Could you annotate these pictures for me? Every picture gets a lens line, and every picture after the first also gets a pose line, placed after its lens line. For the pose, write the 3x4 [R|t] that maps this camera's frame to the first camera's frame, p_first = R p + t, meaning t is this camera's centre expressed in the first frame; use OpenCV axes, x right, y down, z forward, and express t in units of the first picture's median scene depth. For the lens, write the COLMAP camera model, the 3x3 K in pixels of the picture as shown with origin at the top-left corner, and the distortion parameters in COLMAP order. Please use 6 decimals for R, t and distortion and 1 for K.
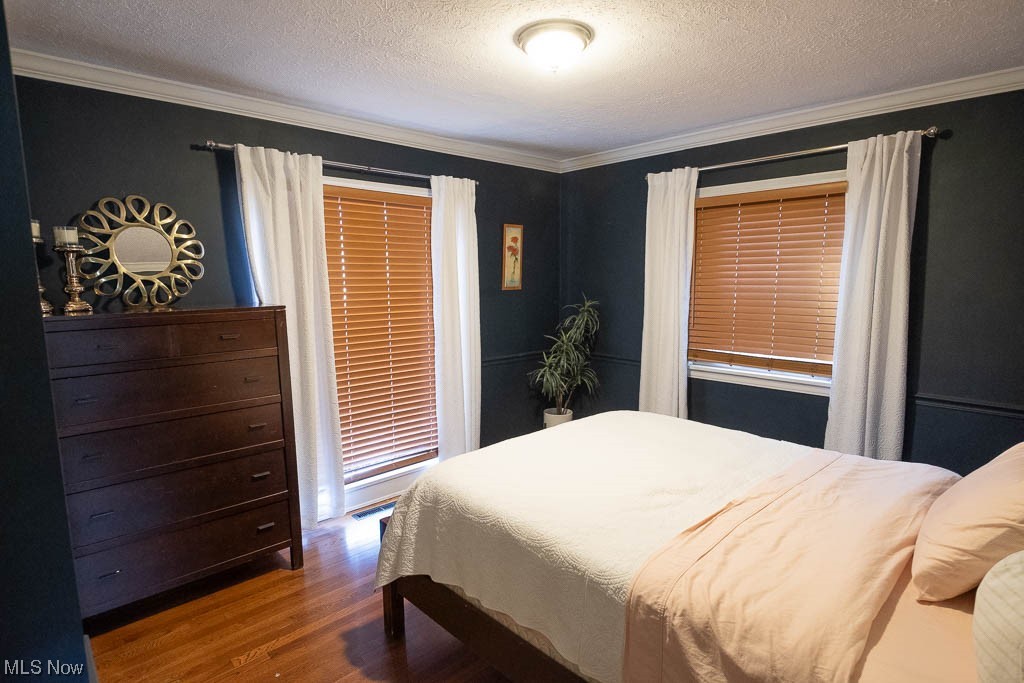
lens RADIAL K [[541.3, 0, 512.3], [0, 541.3, 344.6], [0, 0, 1]] dist [-0.005455, -0.001327]
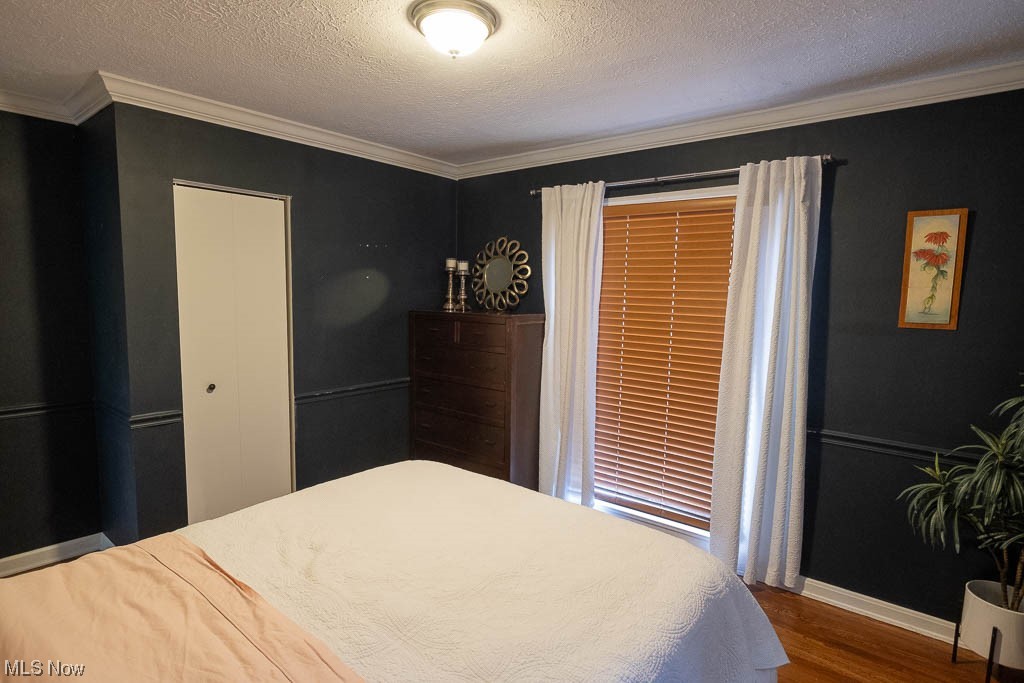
lens RADIAL K [[541.3, 0, 511.5], [0, 541.3, 342.9], [0, 0, 1]] dist [-0.005455, -0.001327]
pose [[0.118300, 0.105871, -0.987318, 0.781405], [-0.147208, 0.985183, 0.088004, -0.115723], [0.982005, 0.134931, 0.132132, 0.816500]]
